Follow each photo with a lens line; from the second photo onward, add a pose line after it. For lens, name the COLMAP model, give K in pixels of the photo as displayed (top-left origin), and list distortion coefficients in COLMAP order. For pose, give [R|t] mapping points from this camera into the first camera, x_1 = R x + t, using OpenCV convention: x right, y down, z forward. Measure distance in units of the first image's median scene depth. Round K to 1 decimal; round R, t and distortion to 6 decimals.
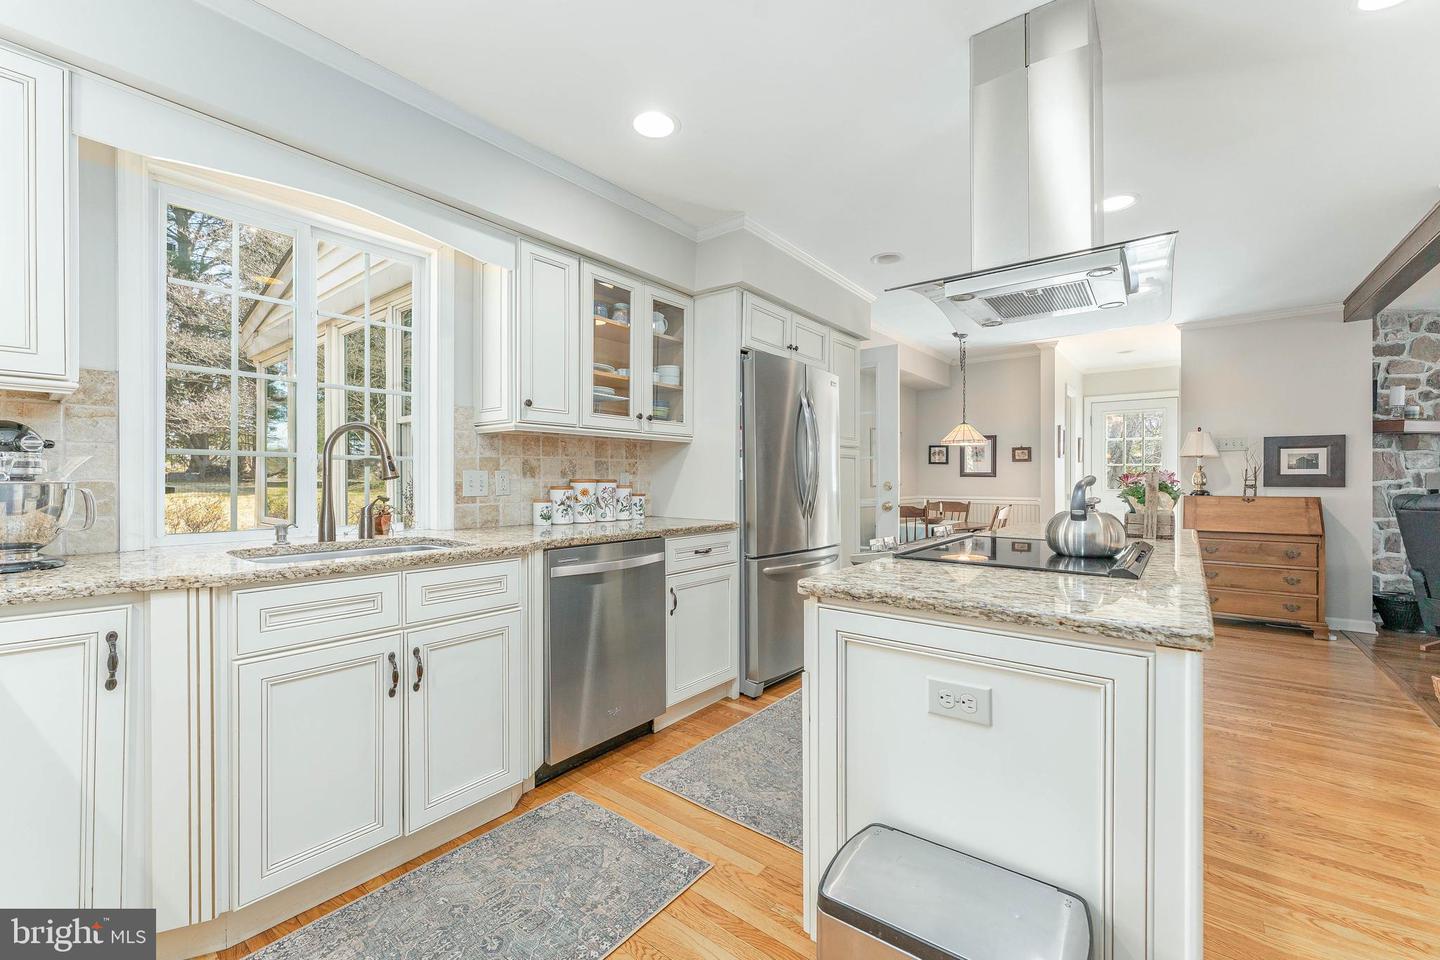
lens RADIAL K [[597.6, 0, 685.2], [0, 597.6, 479.2], [0, 0, 1]] dist [-0.011498, -0.000188]
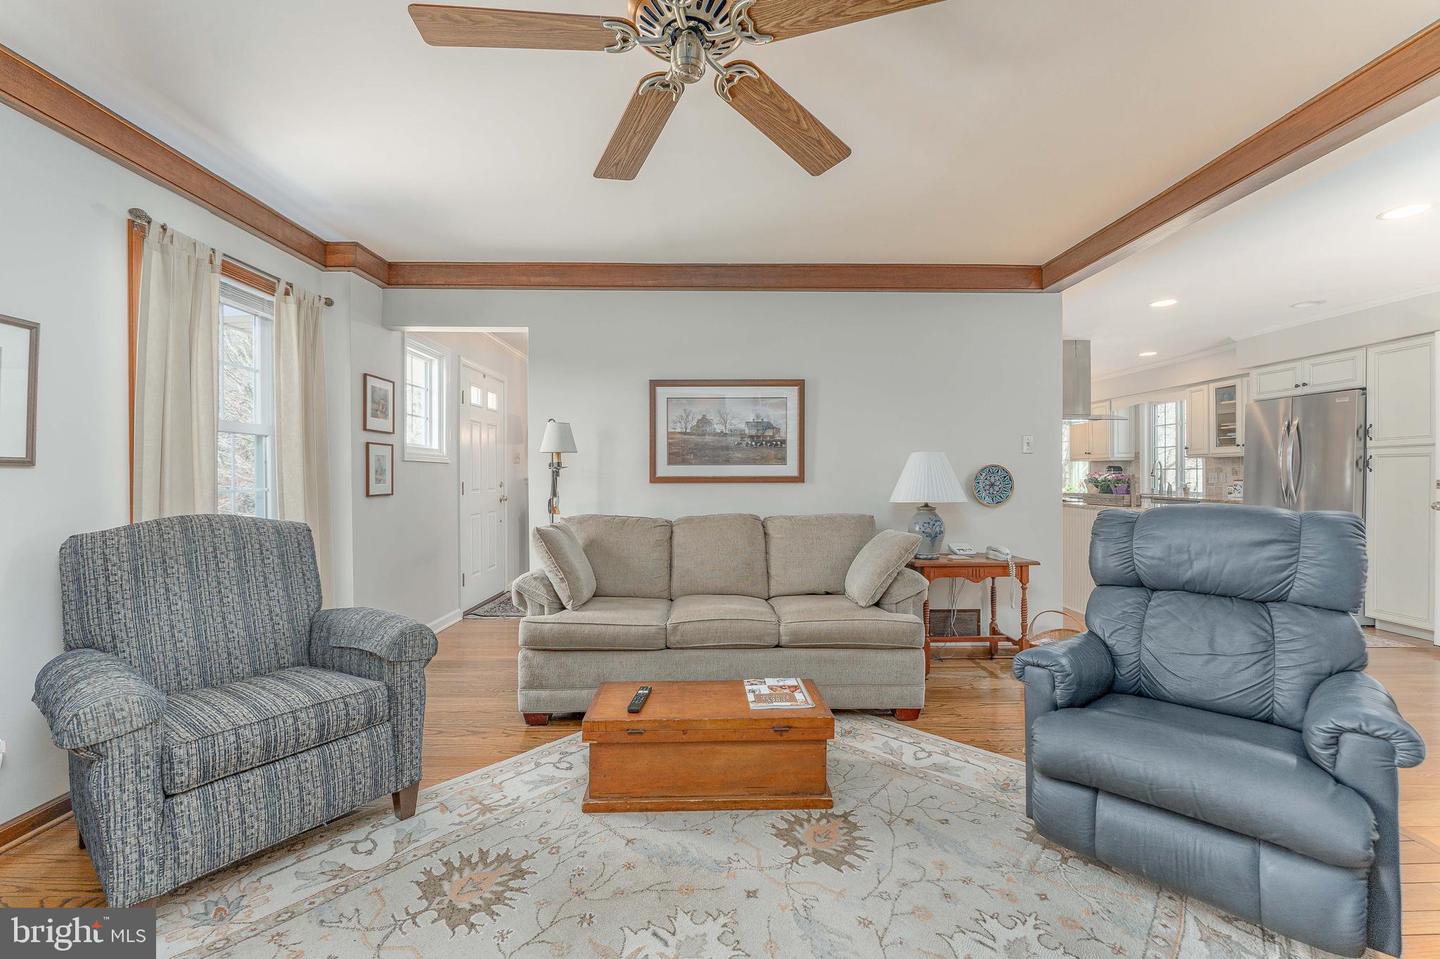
lens RADIAL K [[584.8, 0, 710.0], [0, 584.8, 480.5], [0, 0, 1]] dist [-0.000610, -0.000350]
pose [[-0.767291, 0.007289, -0.641257, 1.626796], [0.002346, 0.999961, 0.008558, -0.004330], [0.641294, 0.005062, -0.767278, 0.868731]]
